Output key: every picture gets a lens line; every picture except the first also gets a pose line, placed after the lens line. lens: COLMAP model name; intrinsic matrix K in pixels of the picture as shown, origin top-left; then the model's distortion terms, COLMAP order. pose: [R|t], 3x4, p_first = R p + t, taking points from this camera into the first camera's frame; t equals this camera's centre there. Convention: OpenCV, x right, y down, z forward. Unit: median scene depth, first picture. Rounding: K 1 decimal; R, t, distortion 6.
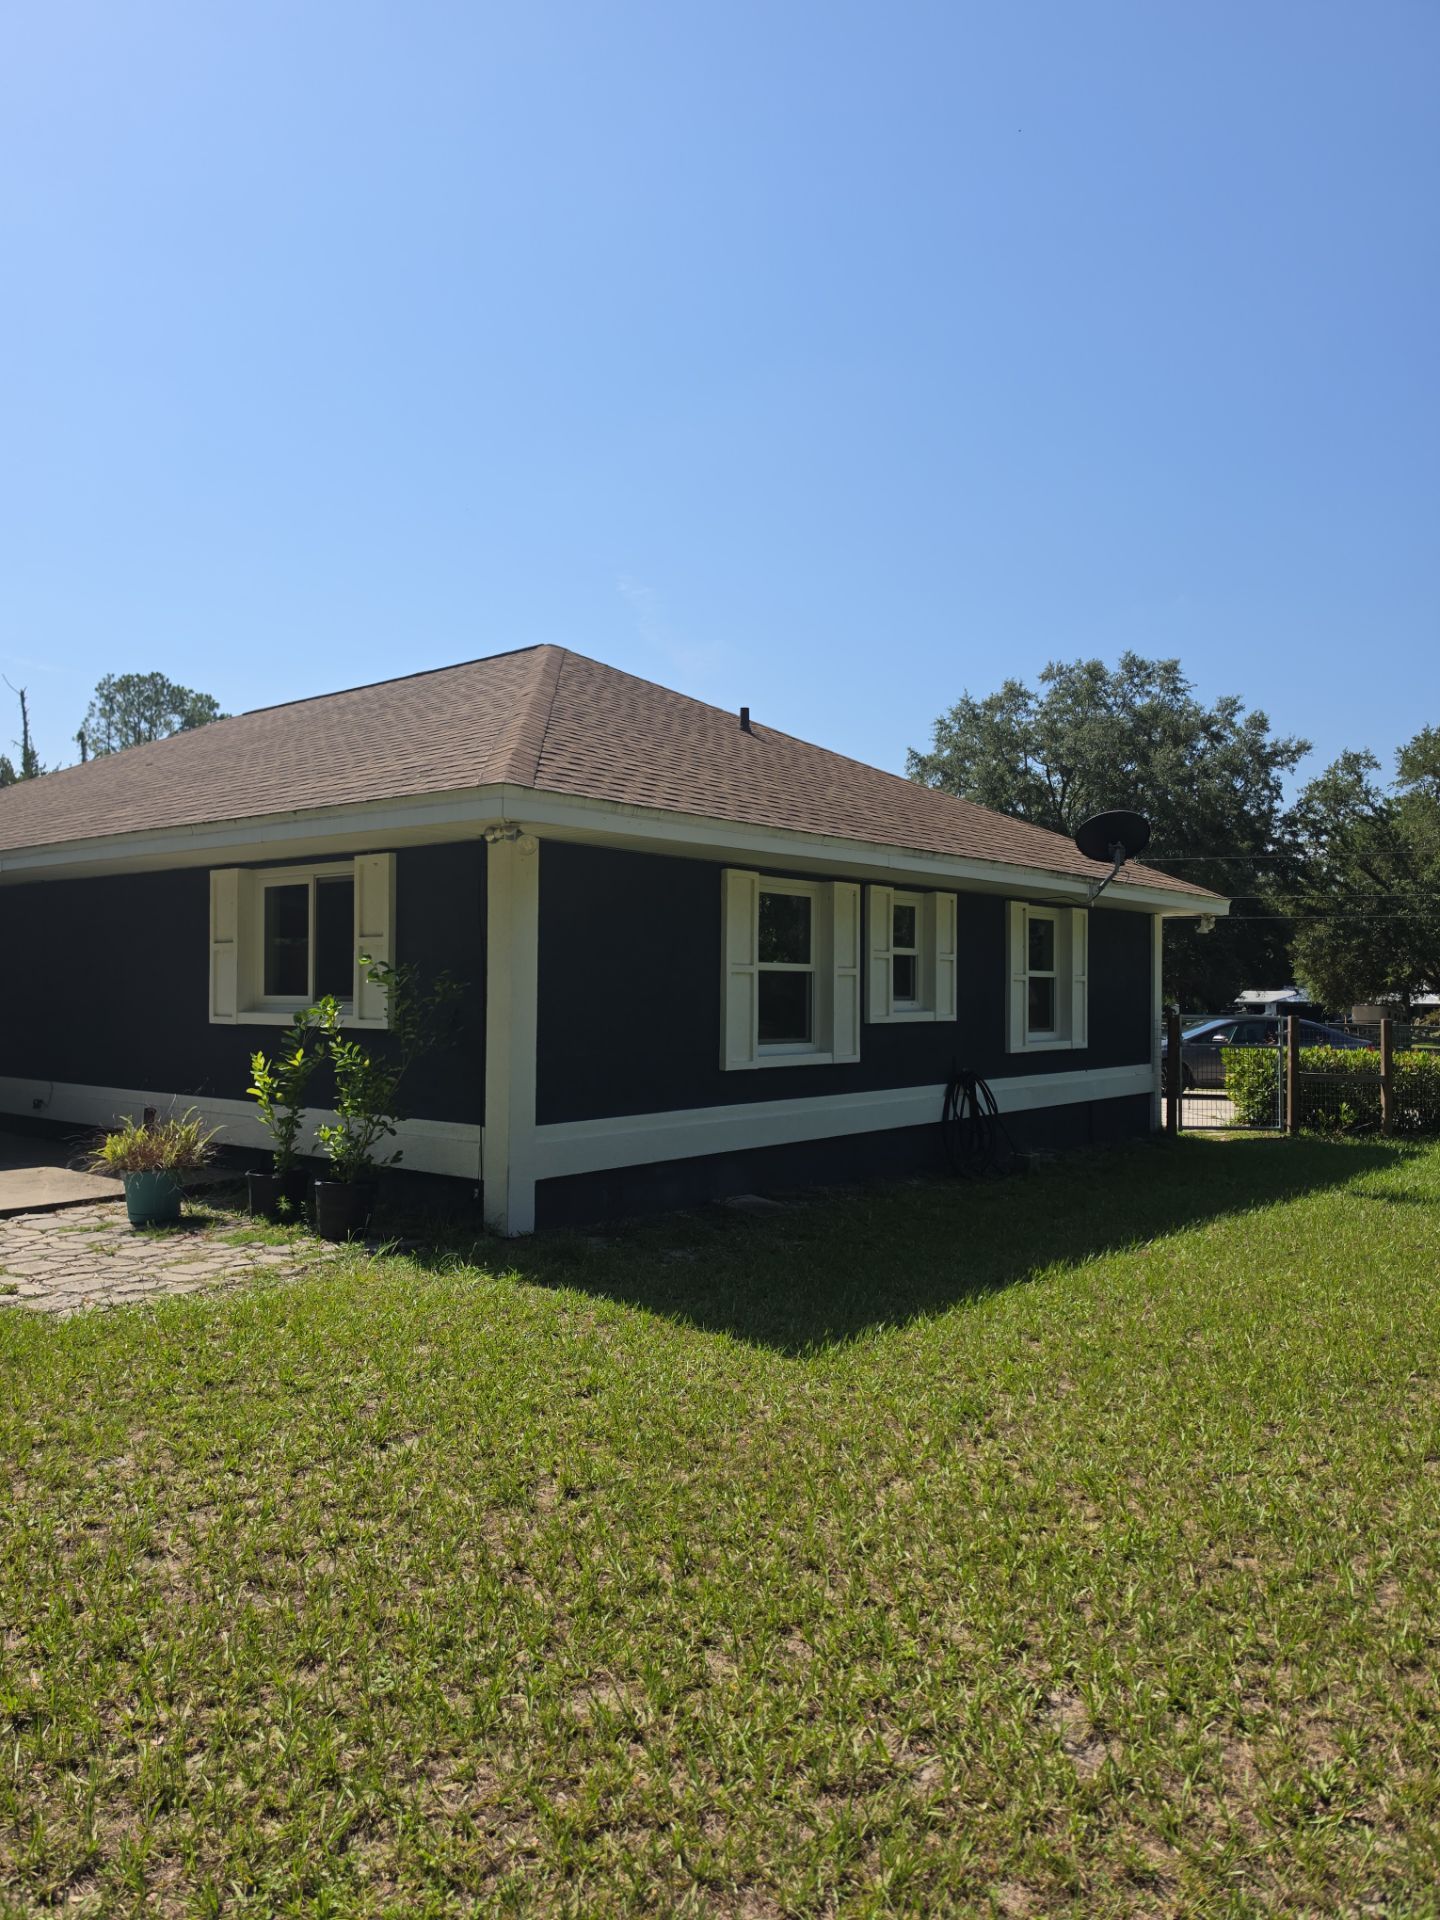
lens RADIAL K [[1356.2, 0, 720.0], [0, 1356.2, 960.0], [0, 0, 1]] dist [0.126888, -0.274370]
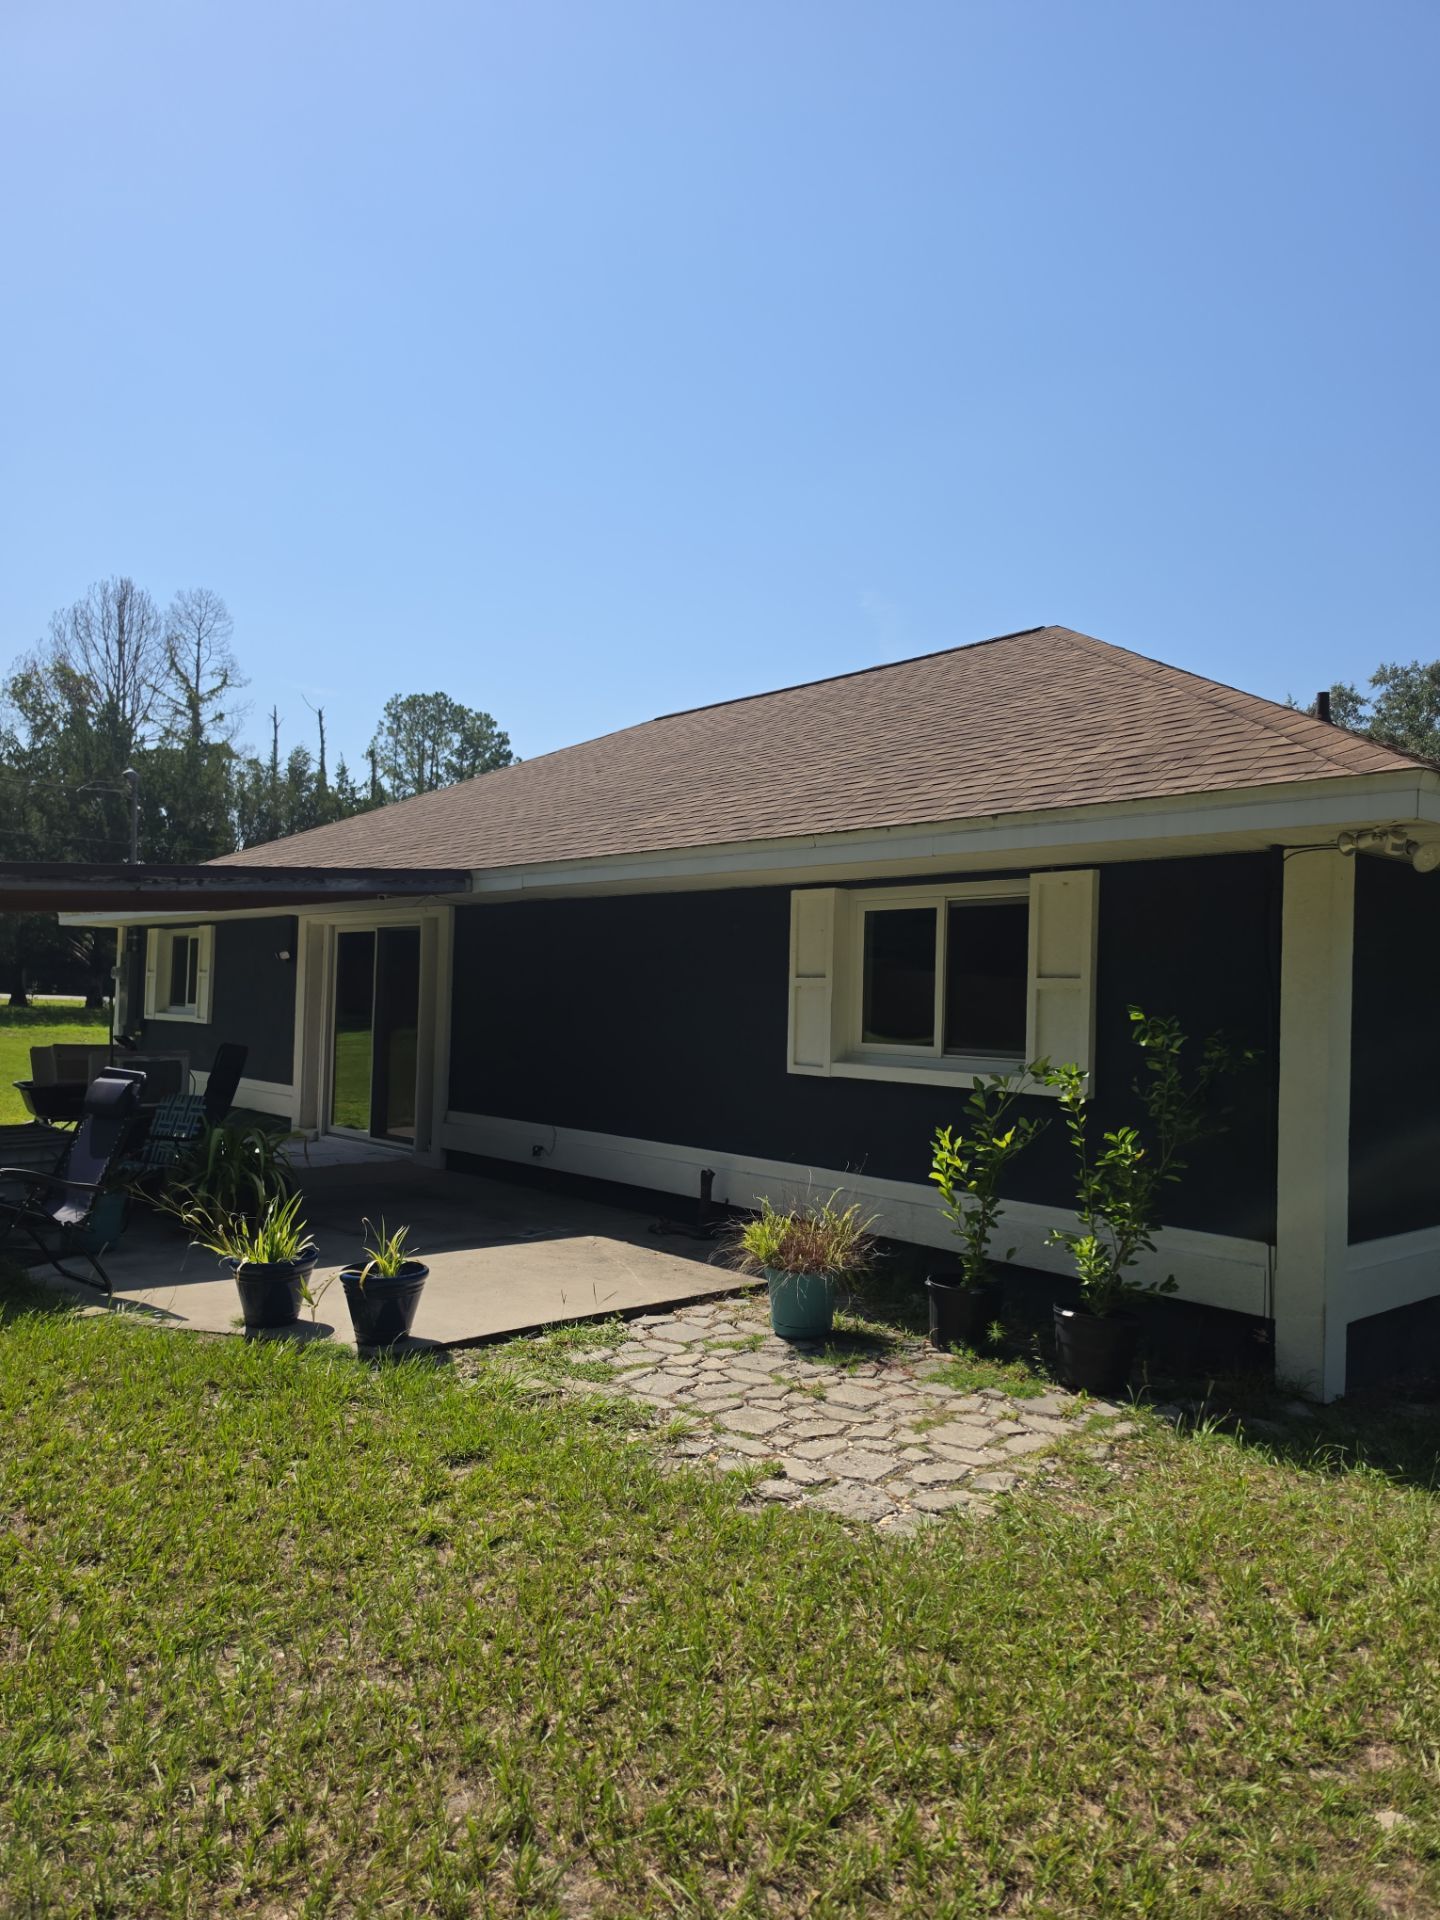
lens RADIAL K [[1356.2, 0, 720.0], [0, 1356.2, 960.0], [0, 0, 1]] dist [0.126888, -0.274370]
pose [[0.986679, 0.019223, -0.161541, -0.296098], [-0.021109, 0.999728, -0.009964, -0.014244], [0.161306, 0.013241, 0.986816, 0.189557]]
